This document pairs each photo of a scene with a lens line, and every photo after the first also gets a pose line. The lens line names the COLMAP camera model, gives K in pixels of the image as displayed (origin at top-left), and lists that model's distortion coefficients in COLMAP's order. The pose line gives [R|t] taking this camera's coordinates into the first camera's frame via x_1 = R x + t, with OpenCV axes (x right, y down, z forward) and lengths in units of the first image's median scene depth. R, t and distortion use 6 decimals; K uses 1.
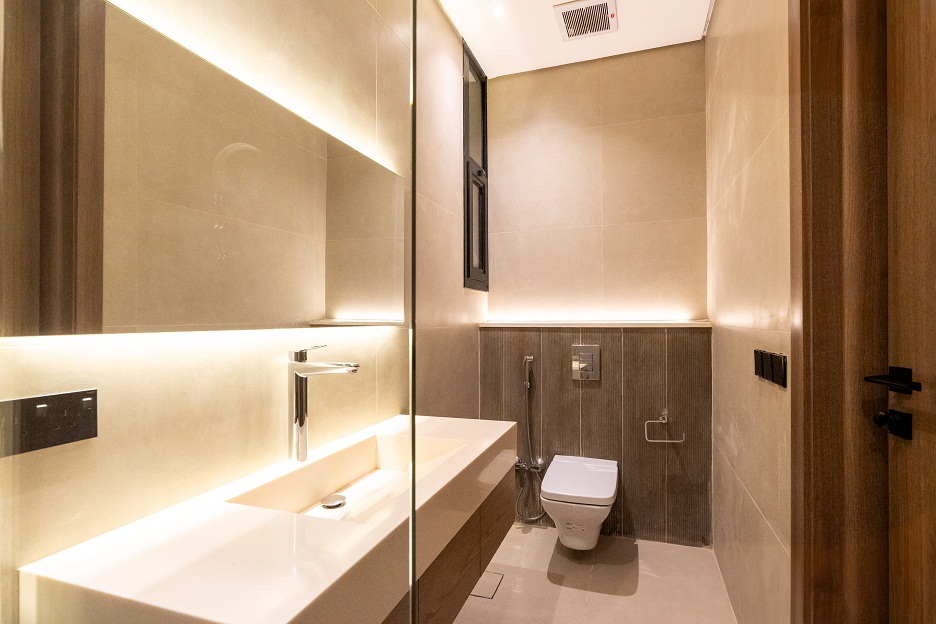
lens RADIAL K [[426.6, 0, 471.5], [0, 426.6, 314.6], [0, 0, 1]] dist [-0.003343, 0.002357]
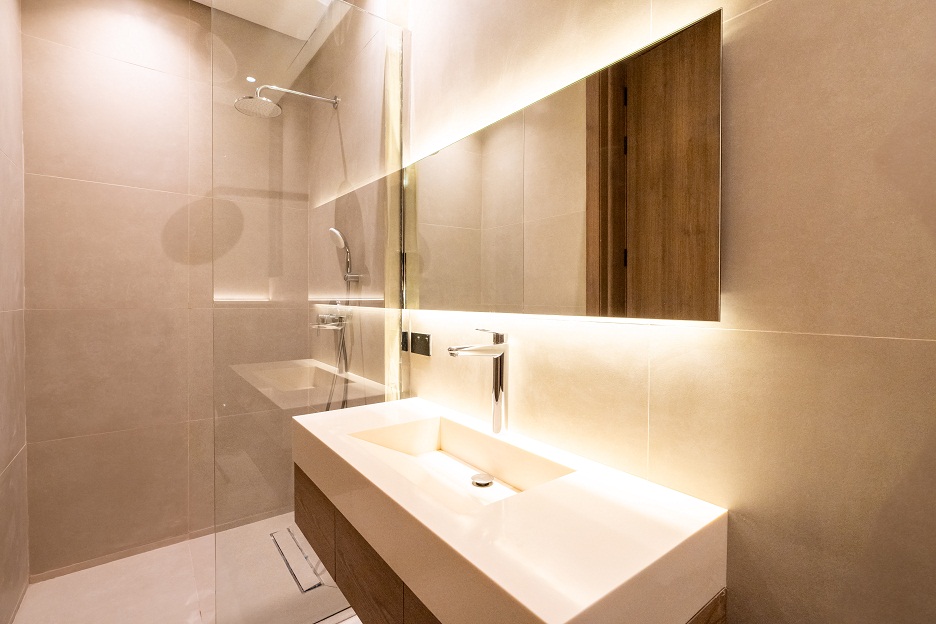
lens RADIAL K [[426.6, 0, 473.1], [0, 426.6, 307.6], [0, 0, 1]] dist [-0.003343, 0.002357]
pose [[-0.526277, 0.004350, -0.850302, 0.579256], [-0.001893, 0.999978, 0.006288, 0.010920], [0.850311, 0.004919, -0.526257, 1.528729]]
